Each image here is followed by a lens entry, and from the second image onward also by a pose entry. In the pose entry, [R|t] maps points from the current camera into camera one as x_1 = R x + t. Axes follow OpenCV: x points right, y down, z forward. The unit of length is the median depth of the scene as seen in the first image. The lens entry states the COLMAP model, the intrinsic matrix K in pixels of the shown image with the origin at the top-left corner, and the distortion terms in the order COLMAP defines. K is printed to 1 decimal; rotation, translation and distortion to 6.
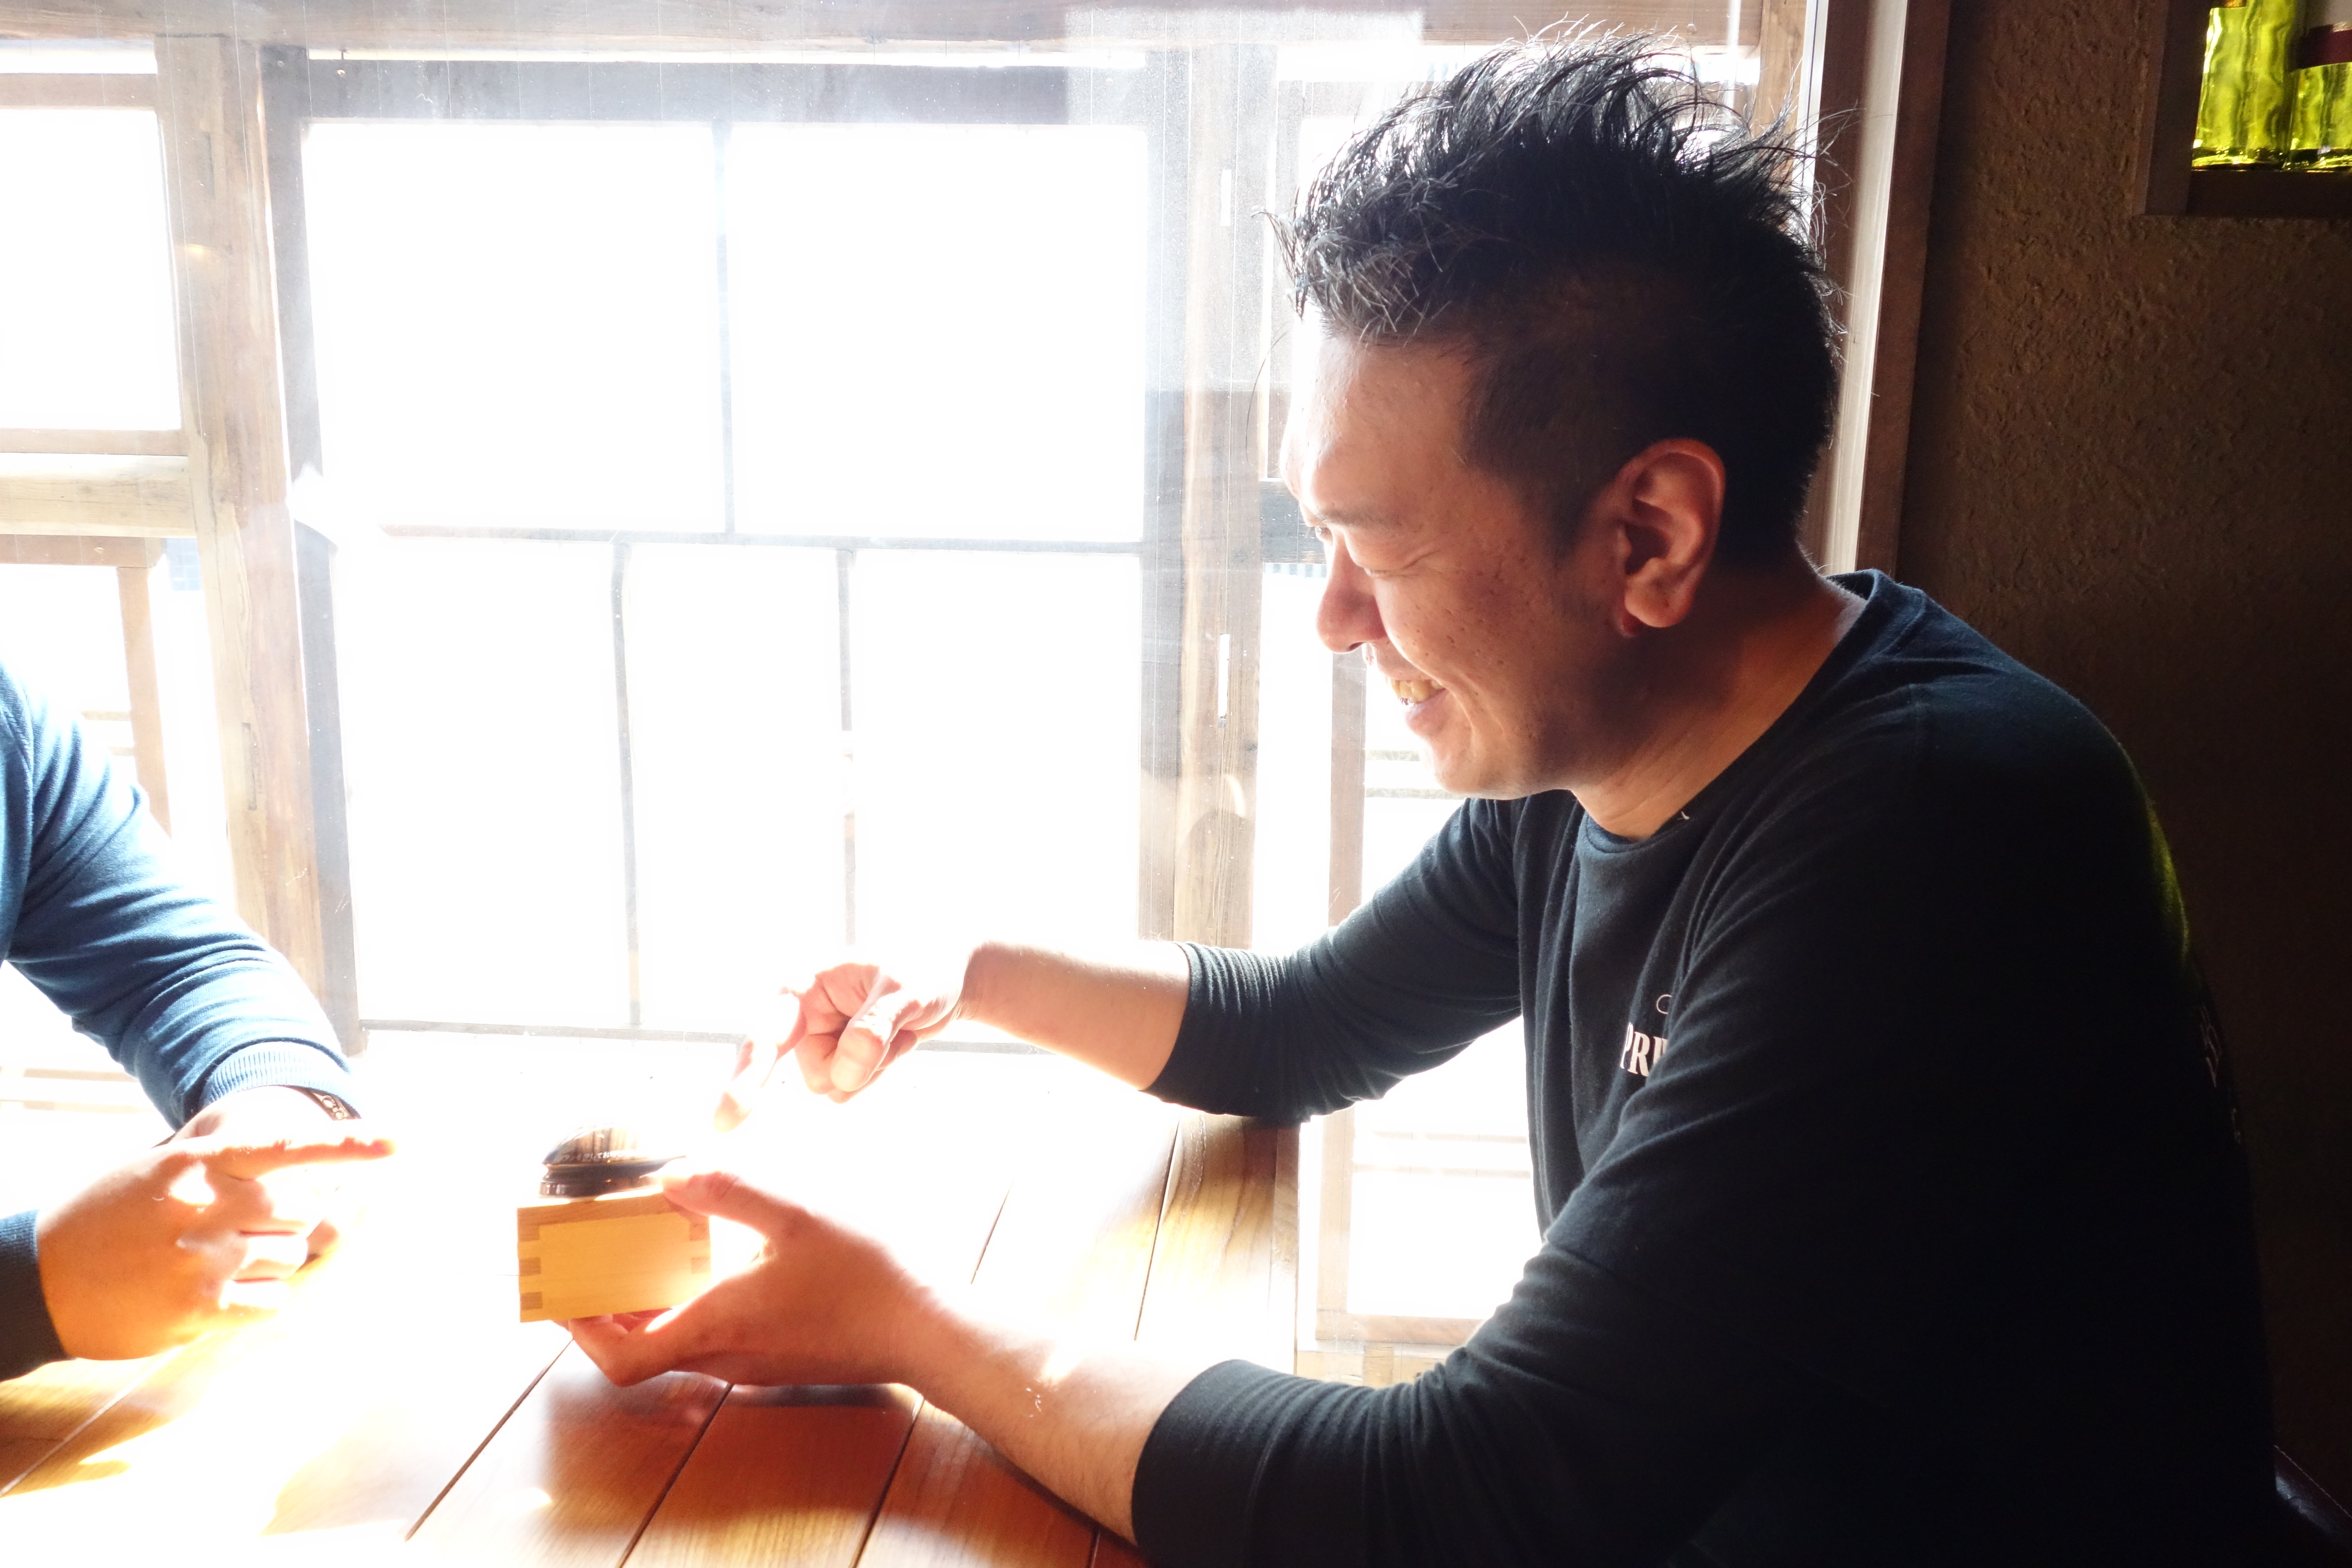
lens RADIAL K [[1839.2, 0, 1176.0], [0, 1839.2, 784.0], [0, 0, 1]] dist [0.034761, 0.000149]
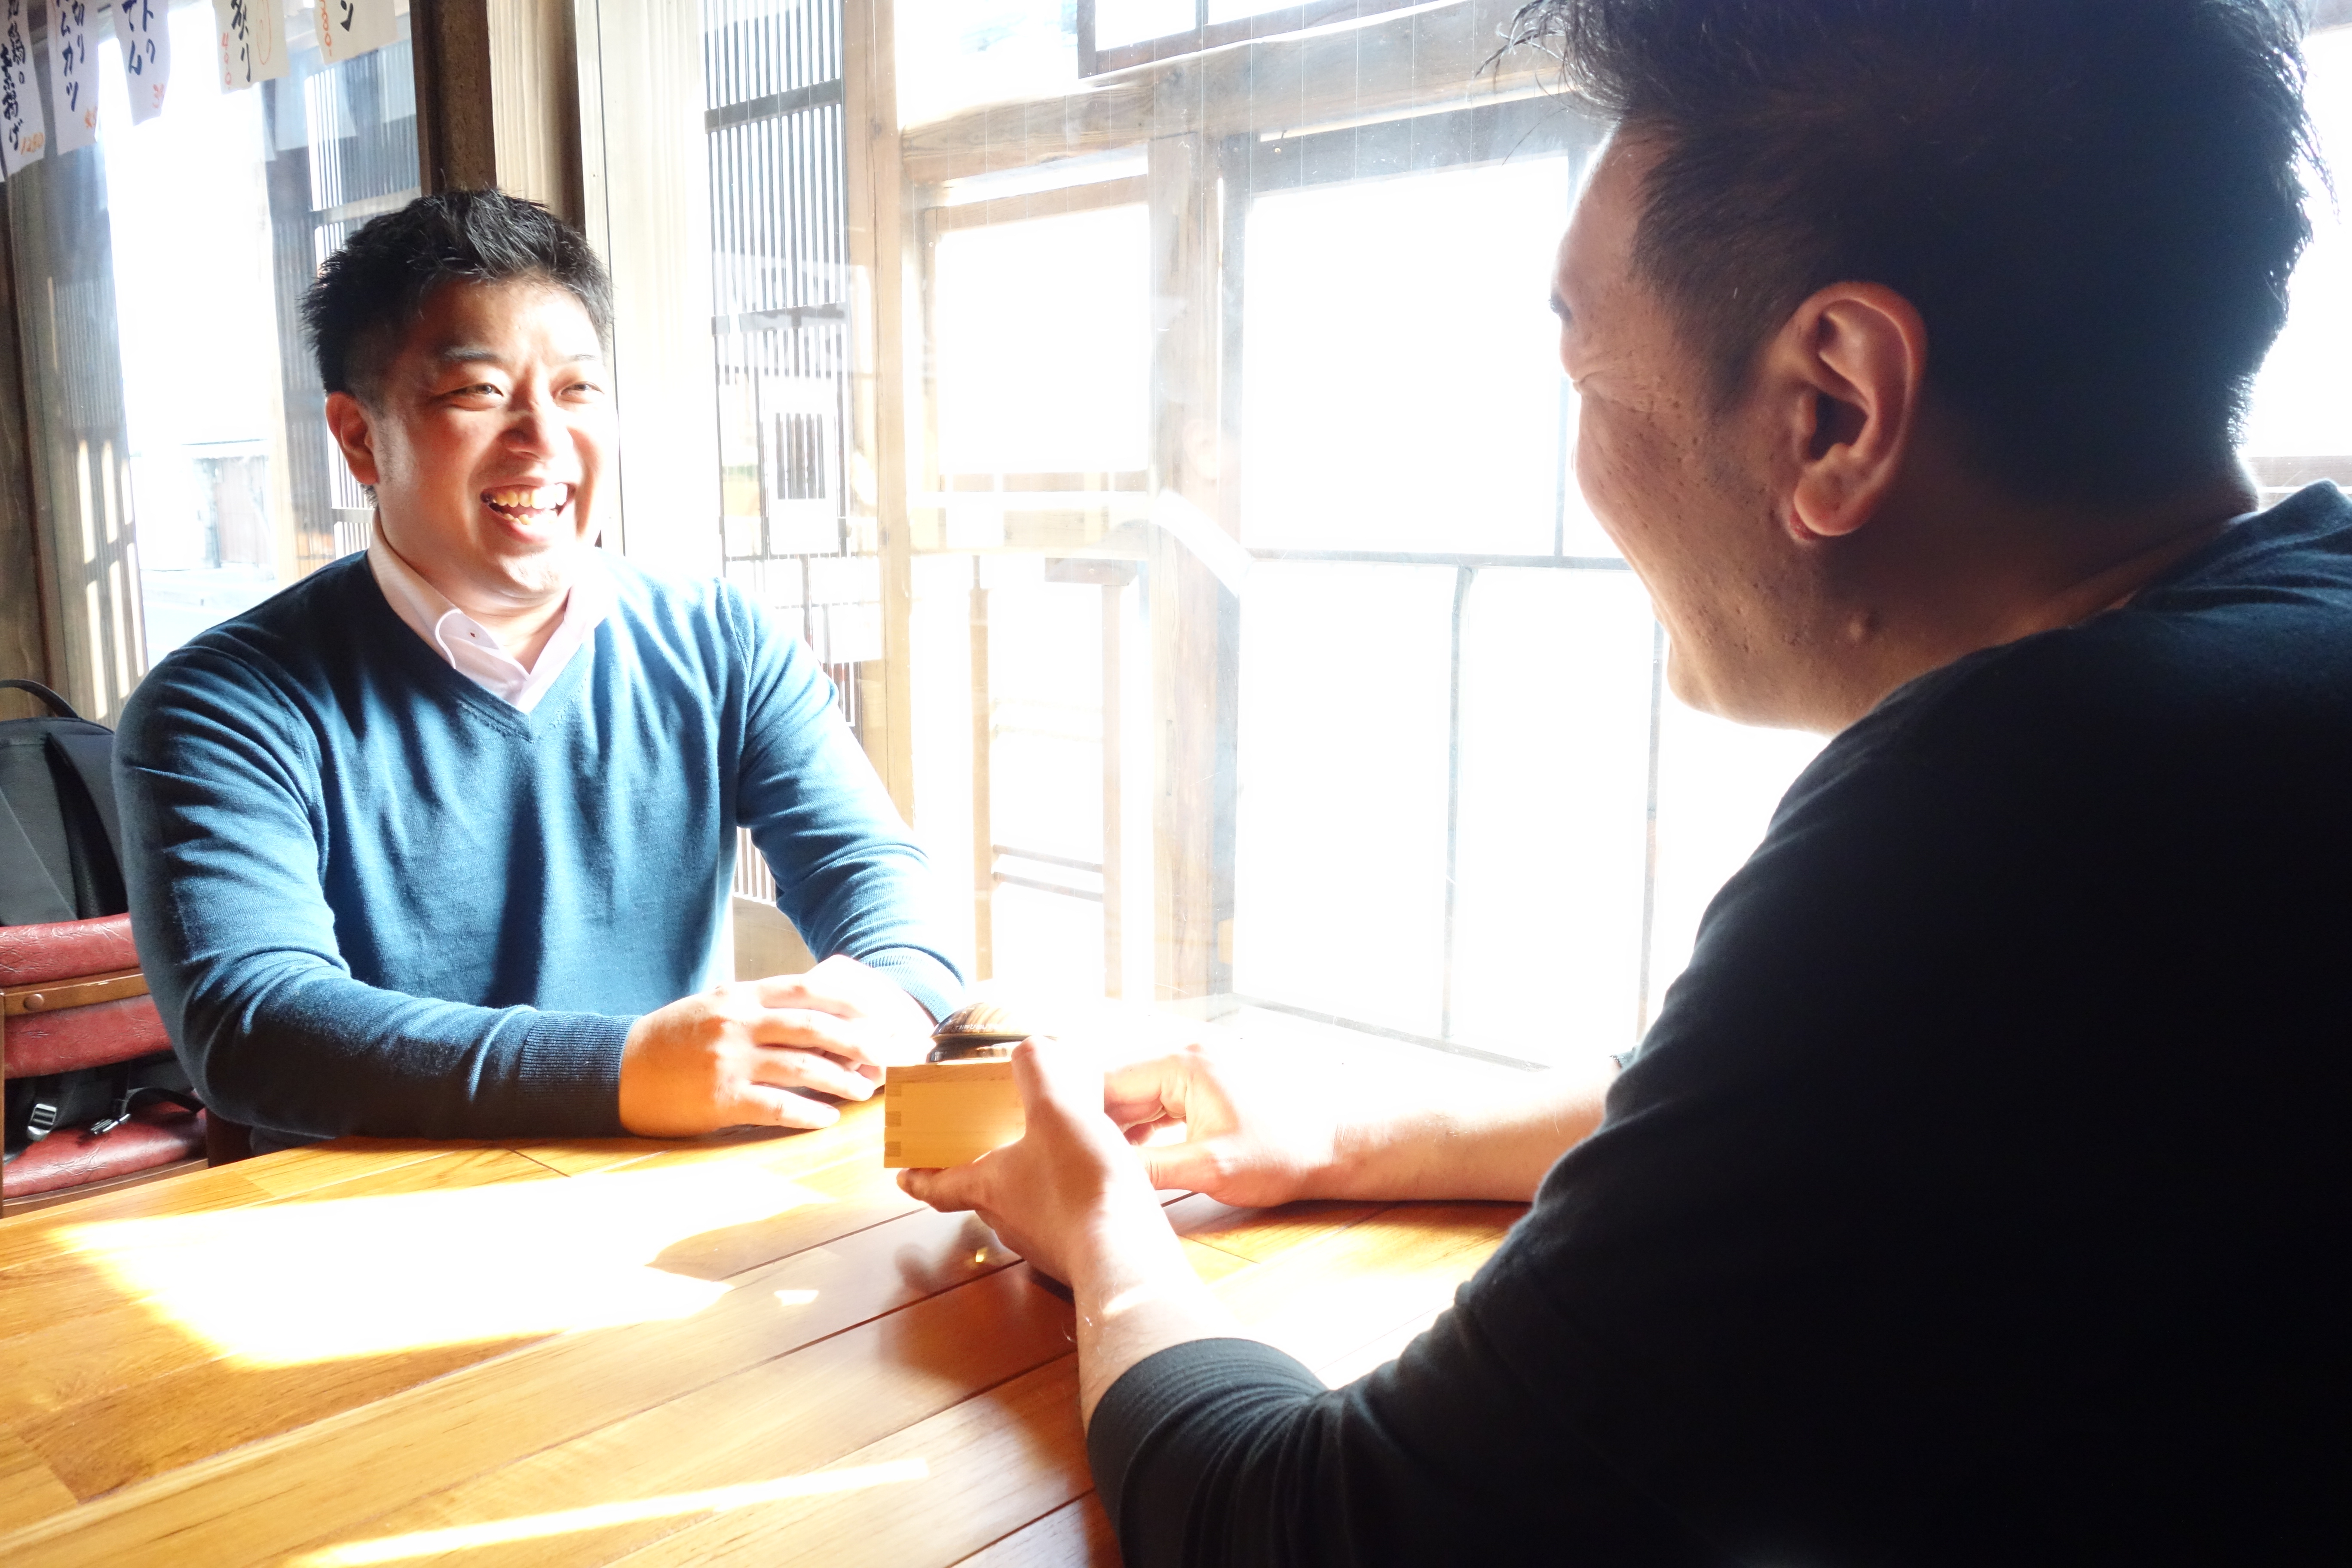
lens RADIAL K [[1839.2, 0, 1176.0], [0, 1839.2, 784.0], [0, 0, 1]] dist [0.034761, 0.000149]
pose [[0.802869, 0.082564, -0.590410, 0.190912], [-0.113970, 0.993354, -0.016070, 0.026082], [0.585160, 0.080191, 0.806943, 0.082382]]
